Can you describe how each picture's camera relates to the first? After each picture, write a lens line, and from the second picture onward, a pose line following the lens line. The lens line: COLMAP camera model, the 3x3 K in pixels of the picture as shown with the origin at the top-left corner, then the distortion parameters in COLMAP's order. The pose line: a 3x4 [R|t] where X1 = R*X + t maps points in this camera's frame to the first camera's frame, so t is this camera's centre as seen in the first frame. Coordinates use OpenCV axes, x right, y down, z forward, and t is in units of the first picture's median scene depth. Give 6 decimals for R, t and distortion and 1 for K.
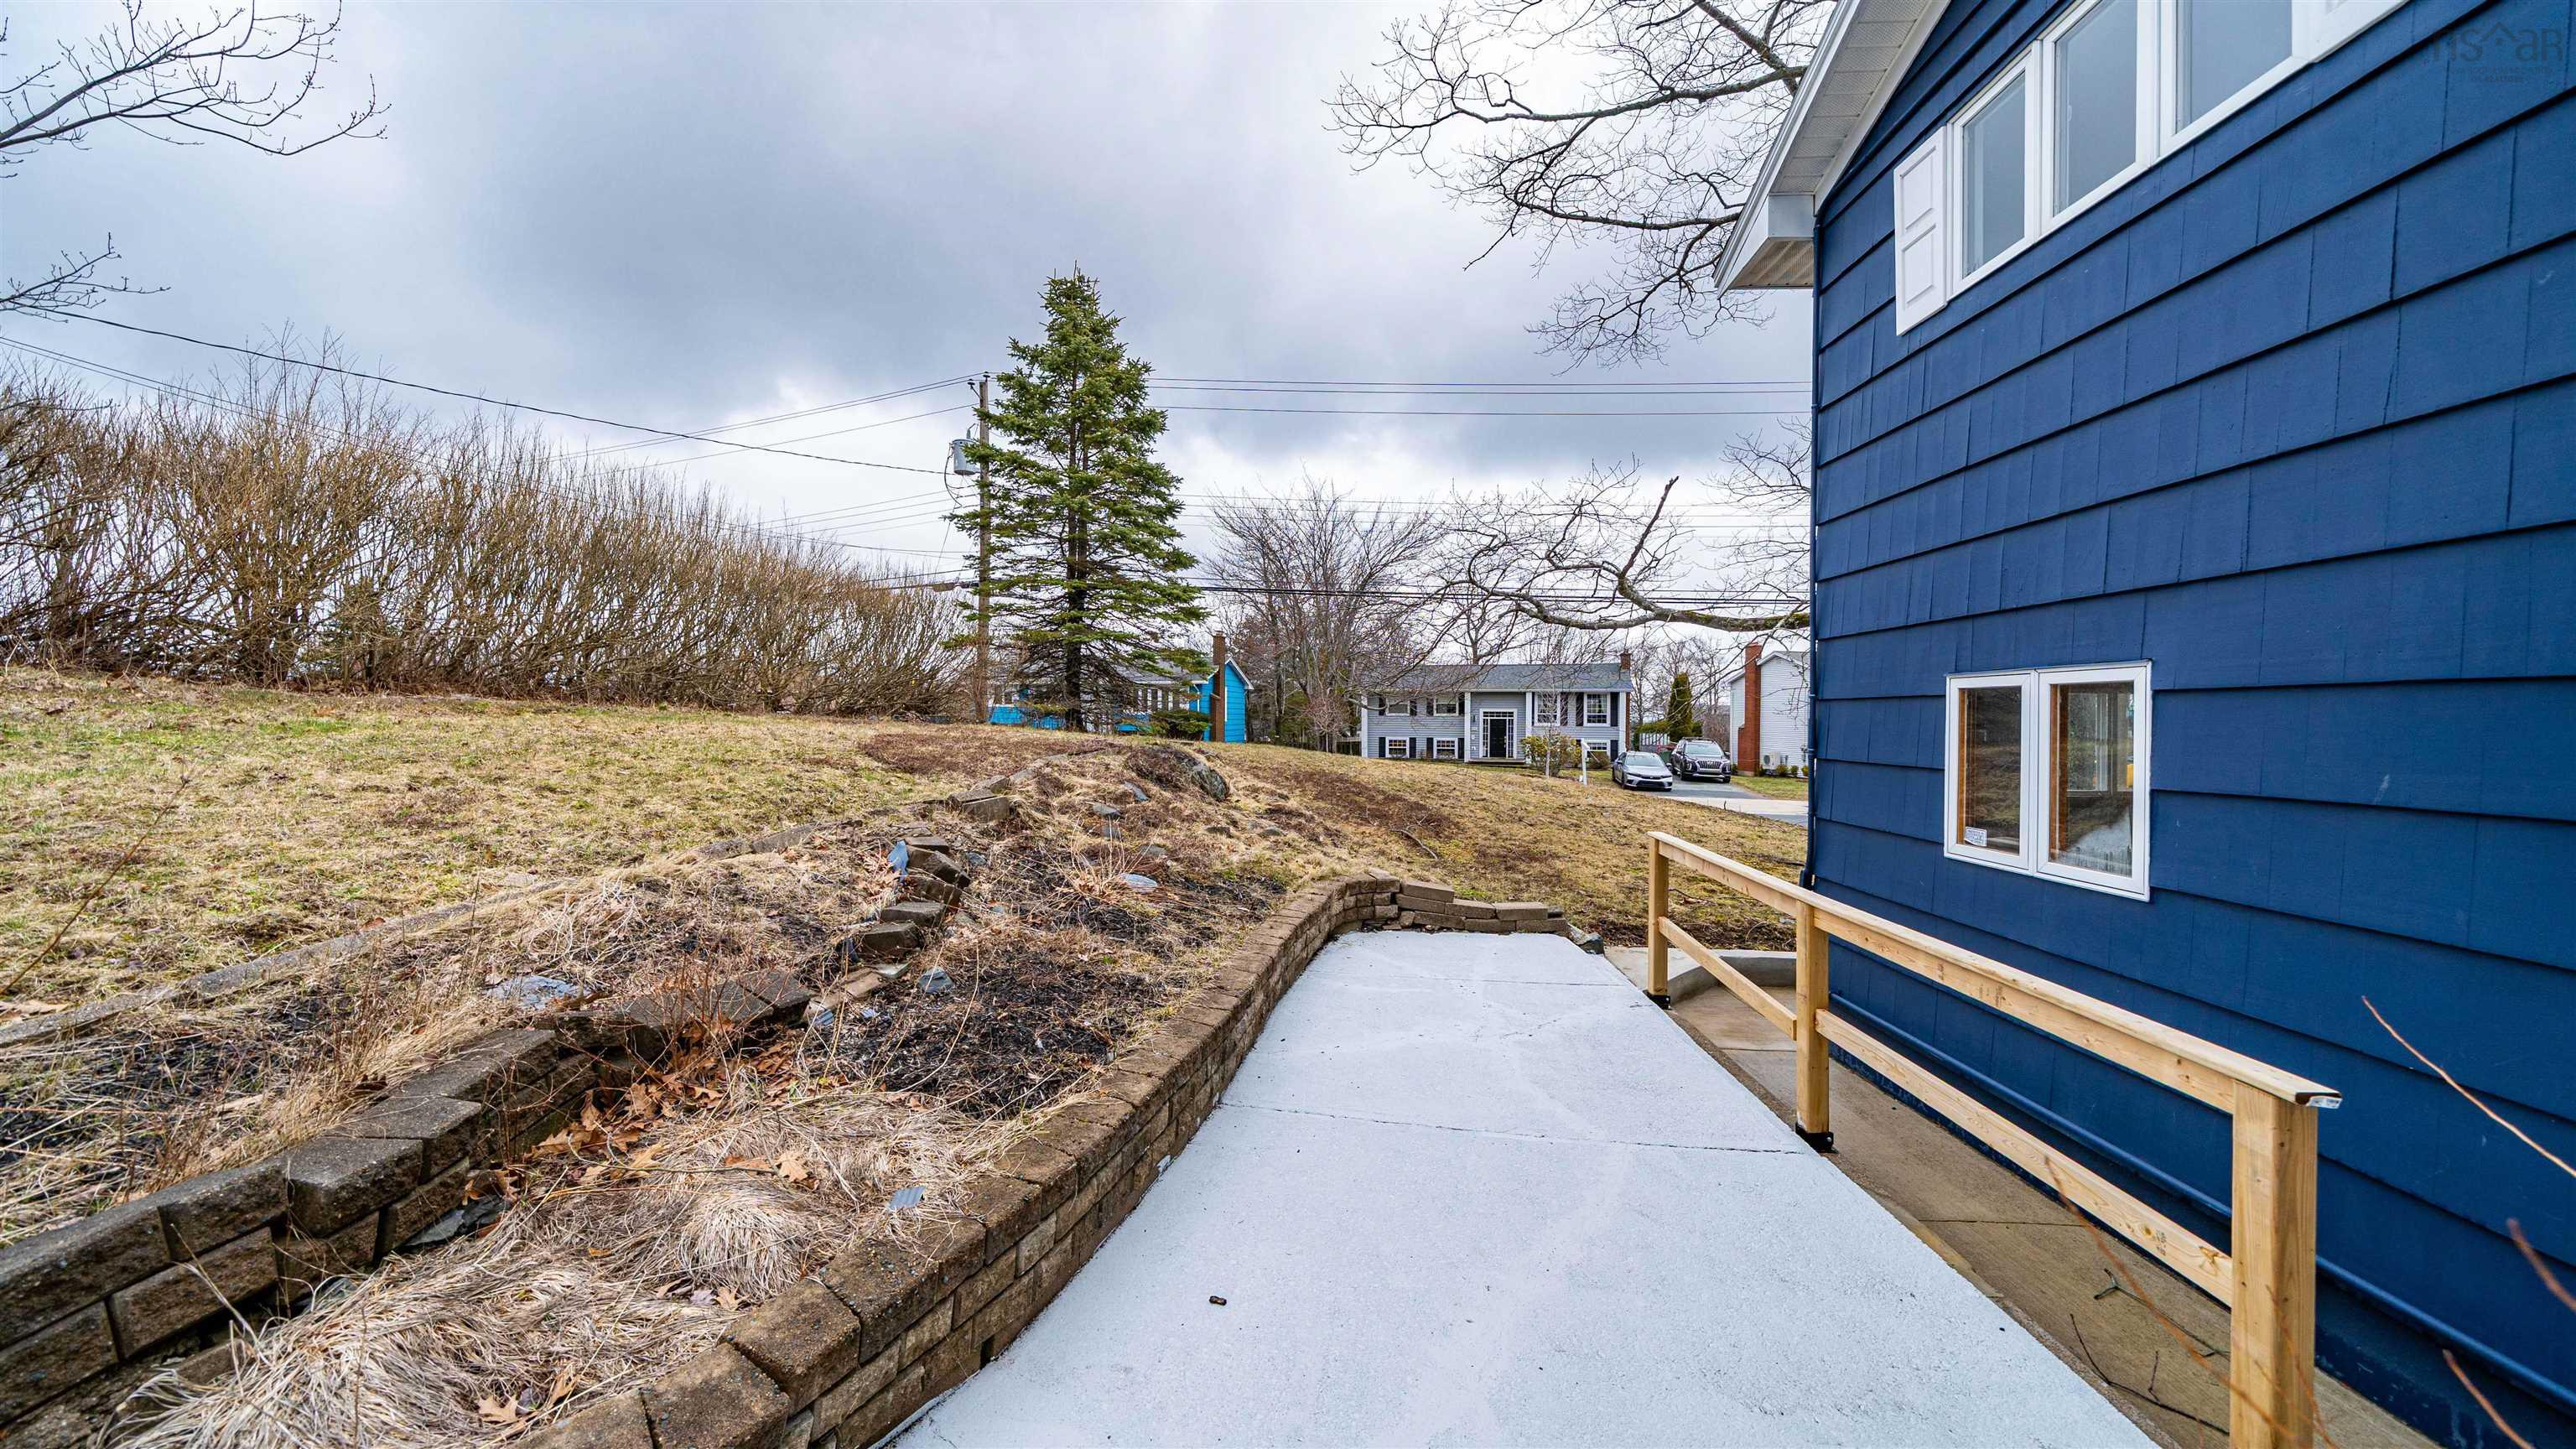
lens RADIAL K [[895.2, 0, 1287.1], [0, 895.2, 712.9], [0, 0, 1]] dist [-0.008143, 0.000193]
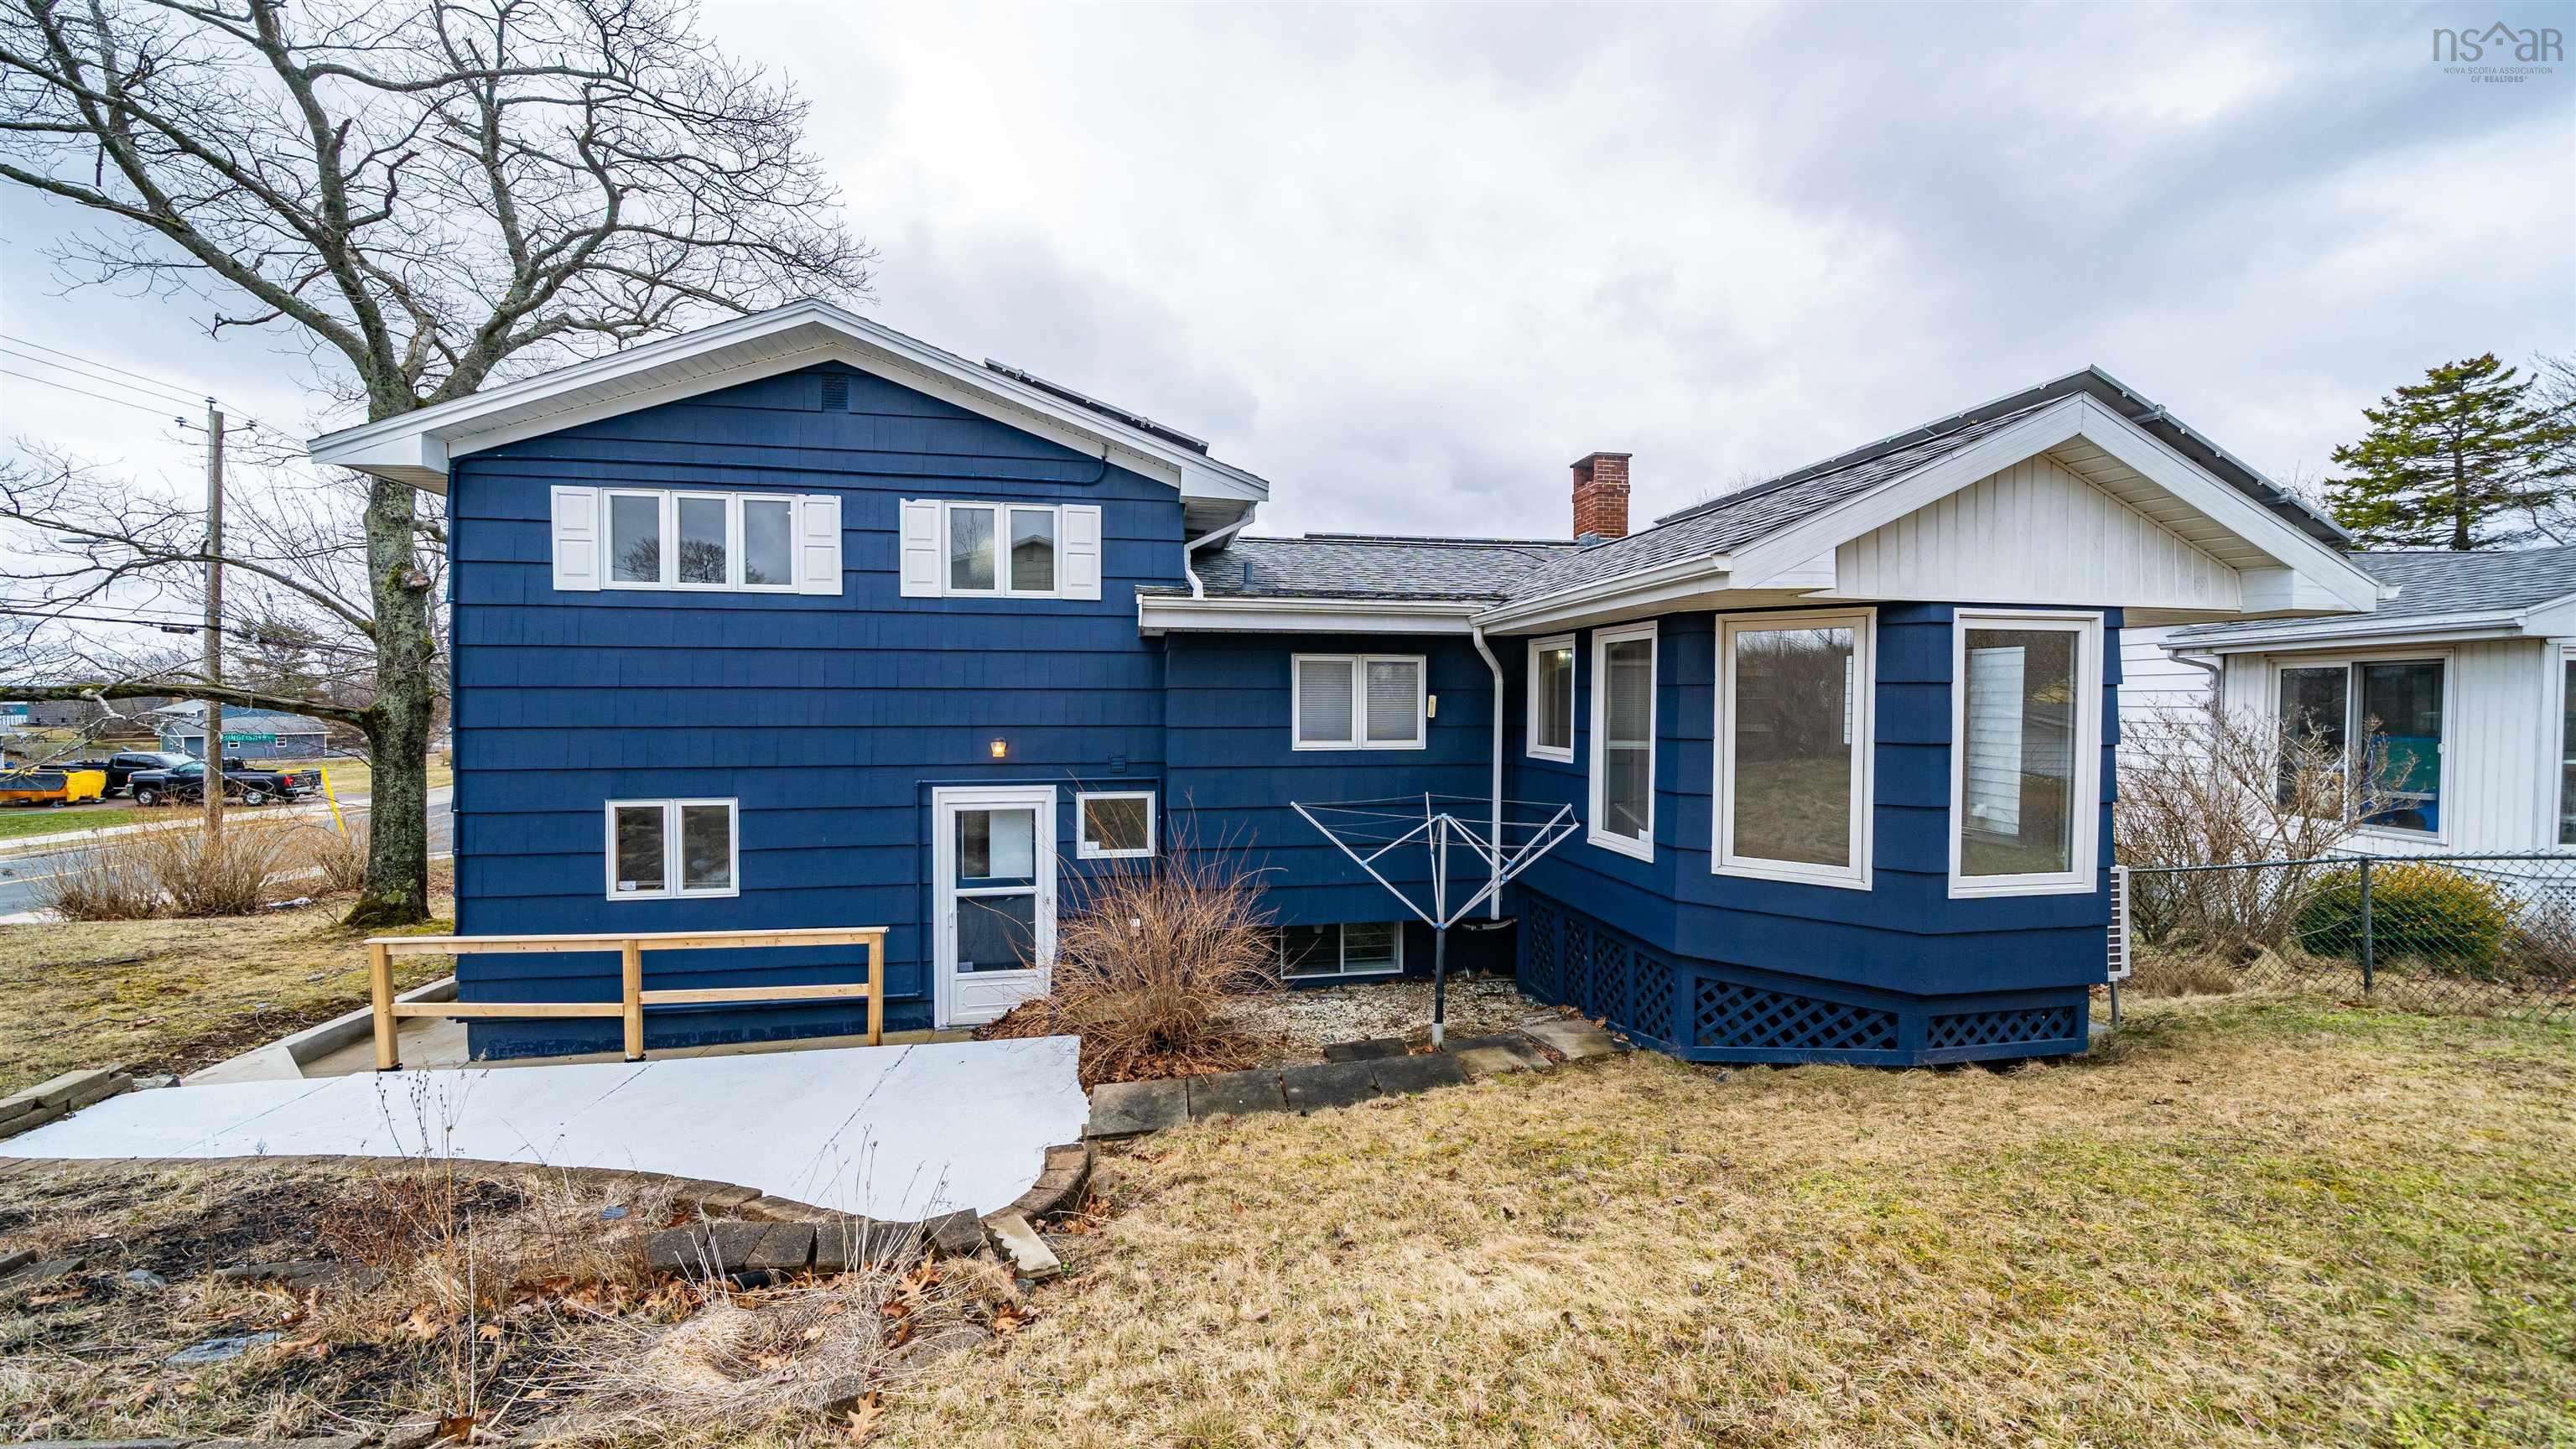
lens RADIAL K [[895.2, 0, 1280.2], [0, 895.2, 724.6], [0, 0, 1]] dist [-0.008143, 0.000193]
pose [[-0.199579, -0.036682, 0.979195, -1.032972], [-0.007159, 0.999327, 0.035977, -0.216916], [-0.979856, 0.000170, -0.199707, 0.024786]]
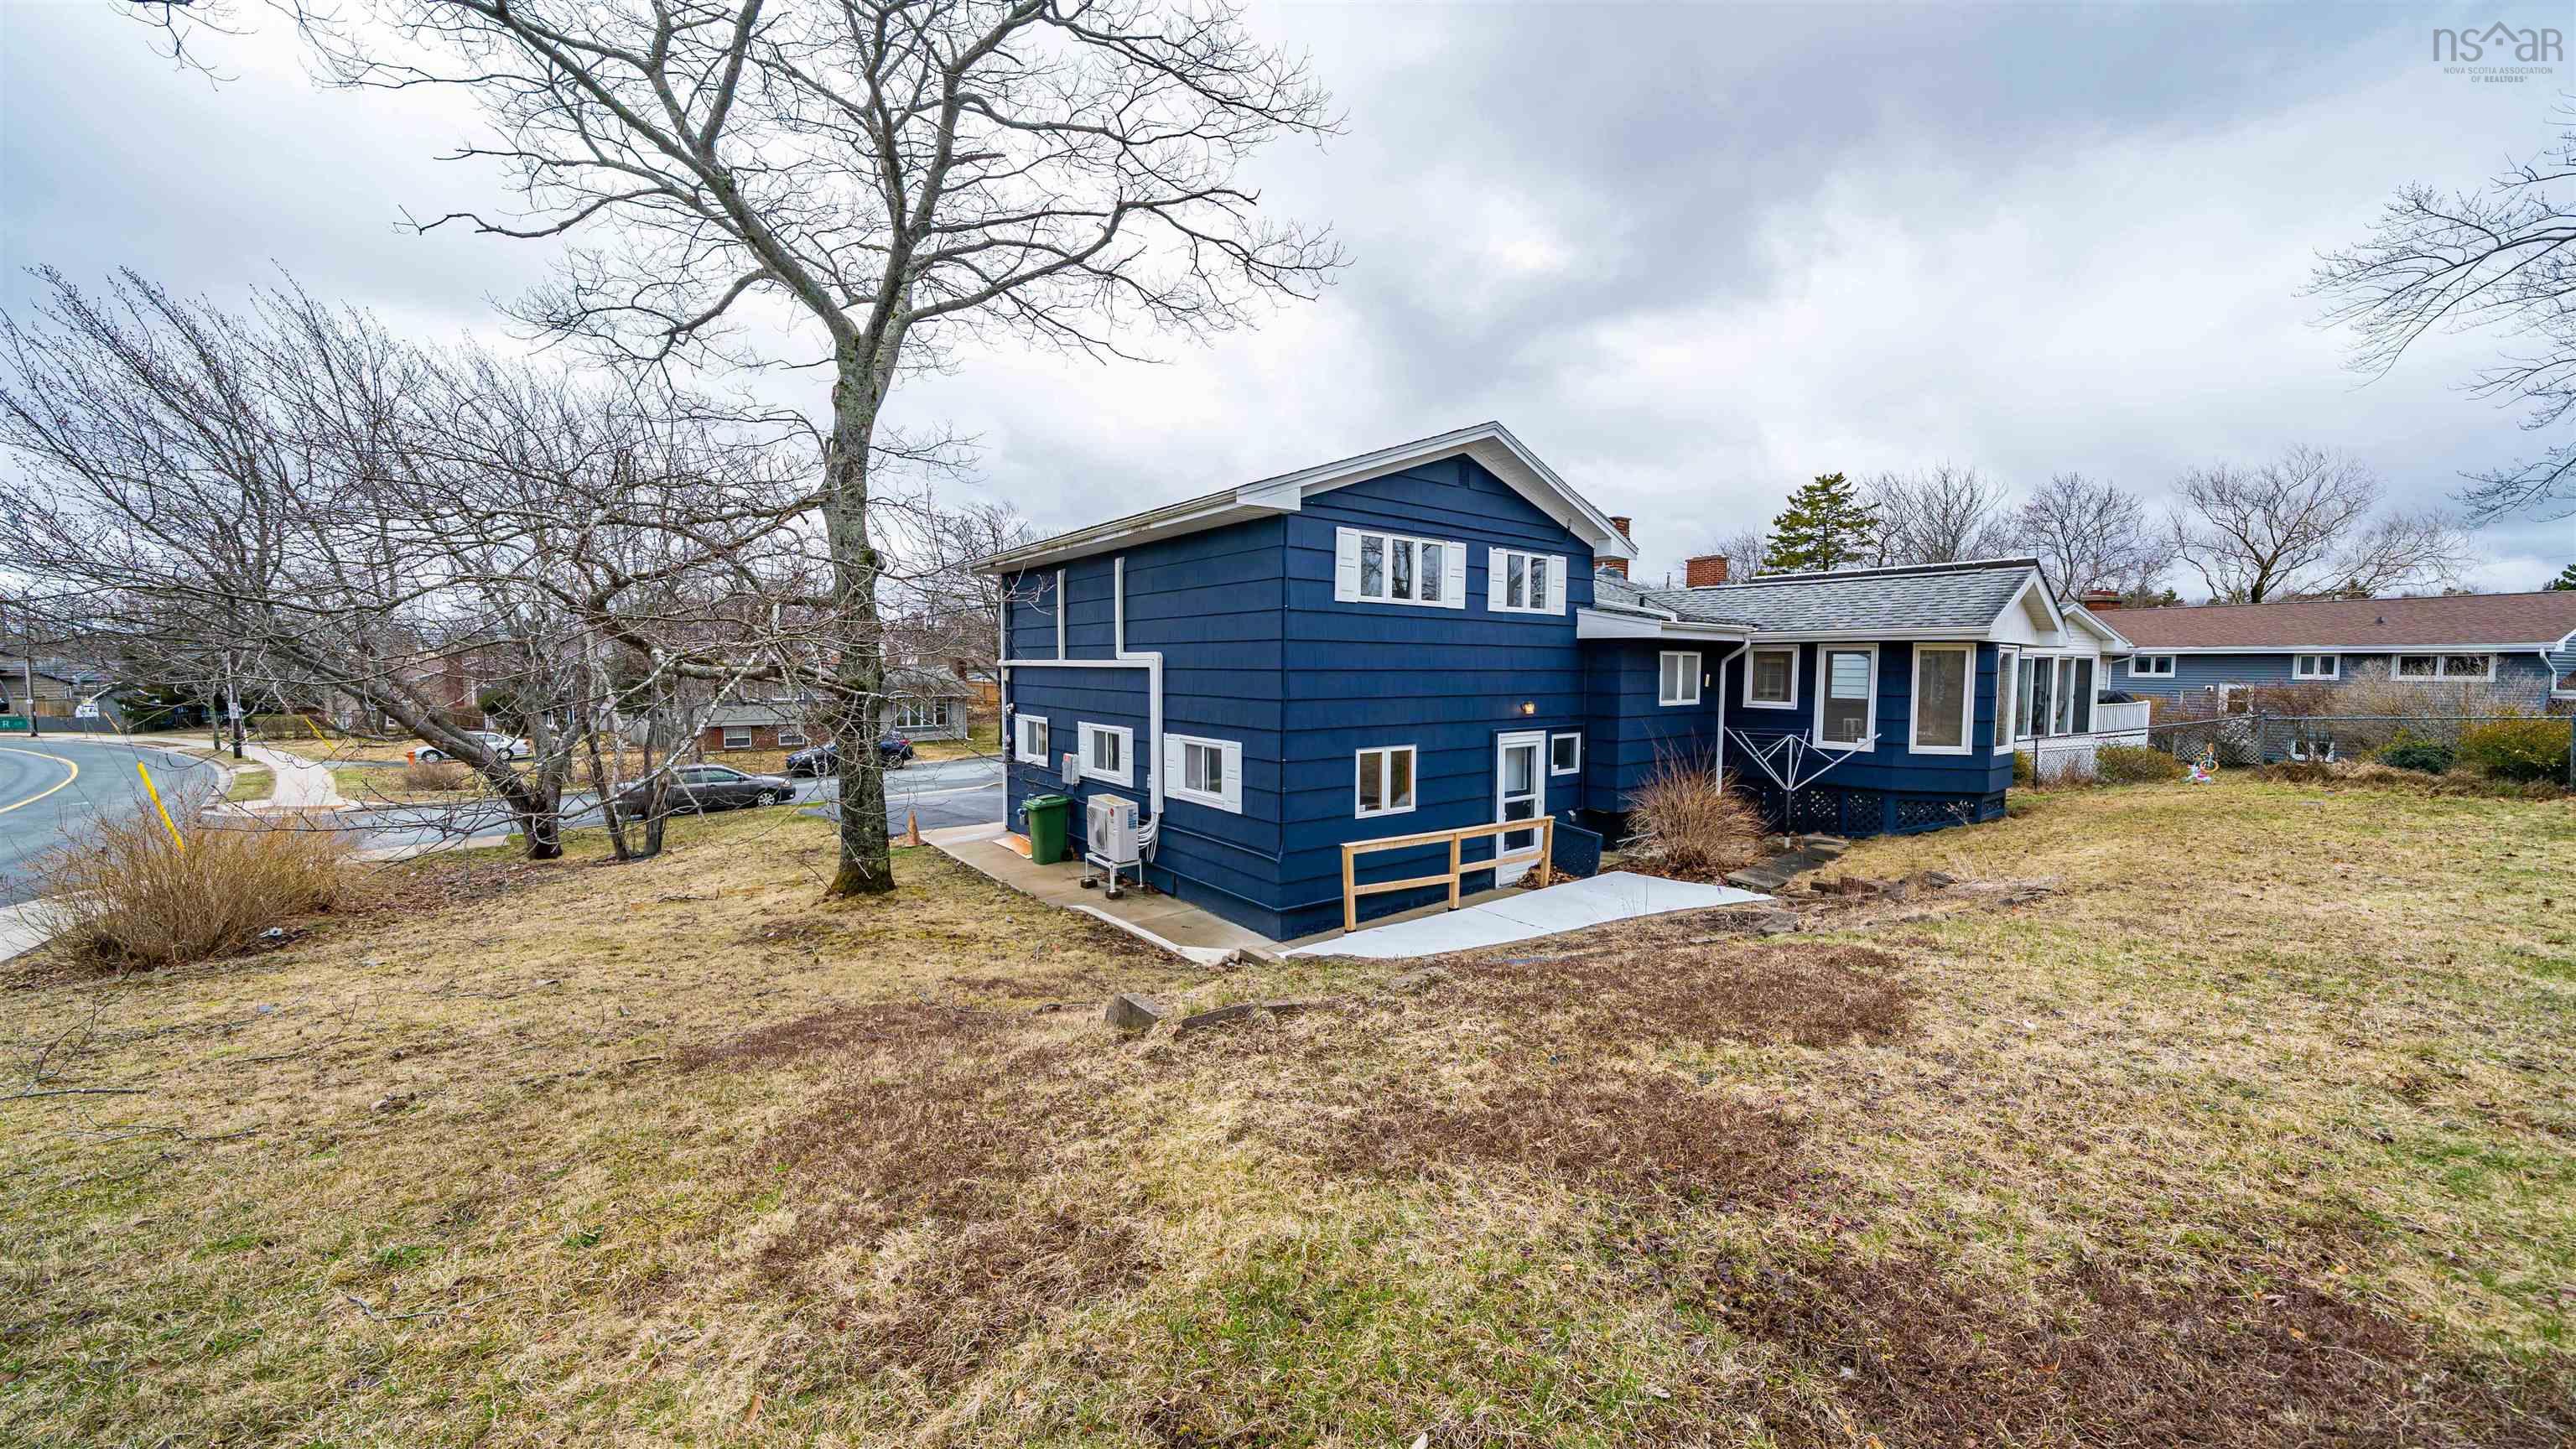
lens RADIAL K [[895.2, 0, 1308.1], [0, 895.2, 719.4], [0, 0, 1]] dist [-0.008143, 0.000193]
pose [[-0.643760, -0.058433, 0.762993, -0.911211], [-0.014538, 0.997834, 0.064151, -0.234707], [-0.765089, 0.030205, -0.643216, 2.231384]]
